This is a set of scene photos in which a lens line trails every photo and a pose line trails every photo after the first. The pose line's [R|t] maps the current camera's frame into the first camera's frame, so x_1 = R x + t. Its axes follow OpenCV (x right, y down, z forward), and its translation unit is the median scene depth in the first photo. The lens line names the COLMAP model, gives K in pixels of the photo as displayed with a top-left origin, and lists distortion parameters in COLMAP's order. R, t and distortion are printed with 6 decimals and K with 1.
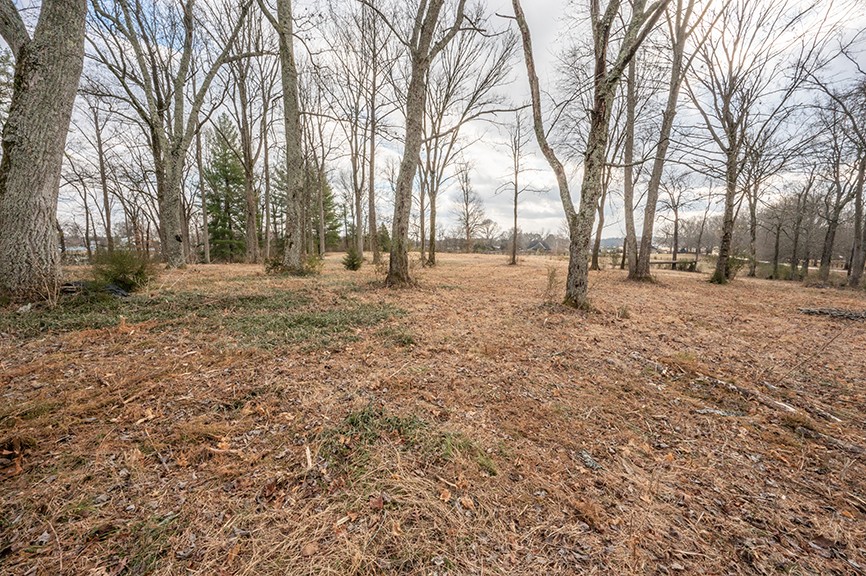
lens RADIAL K [[344.9, 0, 435.1], [0, 344.9, 284.7], [0, 0, 1]] dist [0.003482, 0.000180]
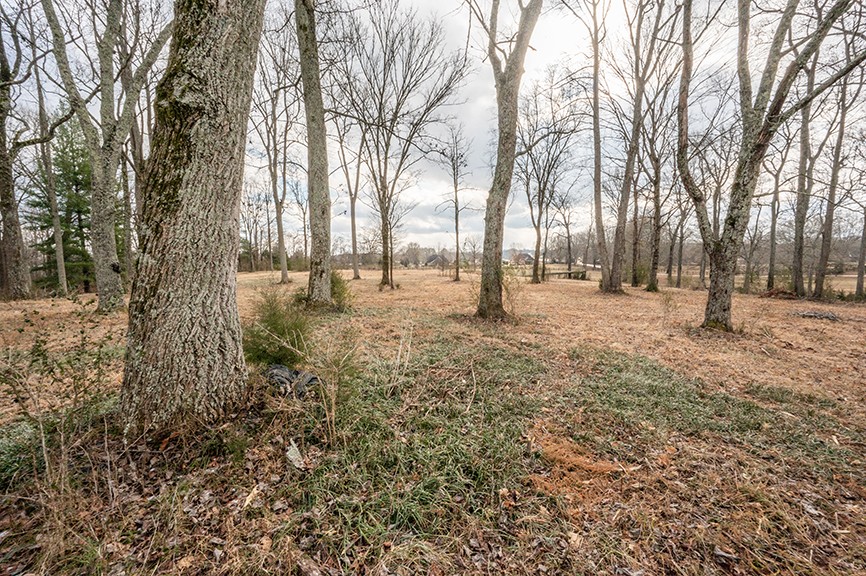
lens RADIAL K [[344.9, 0, 436.2], [0, 344.9, 289.2], [0, 0, 1]] dist [0.003482, 0.000180]
pose [[0.950143, -0.048292, 0.308053, -0.103975], [0.057338, 0.998147, -0.020374, -0.012460], [-0.306498, 0.037022, 0.951151, 0.043344]]
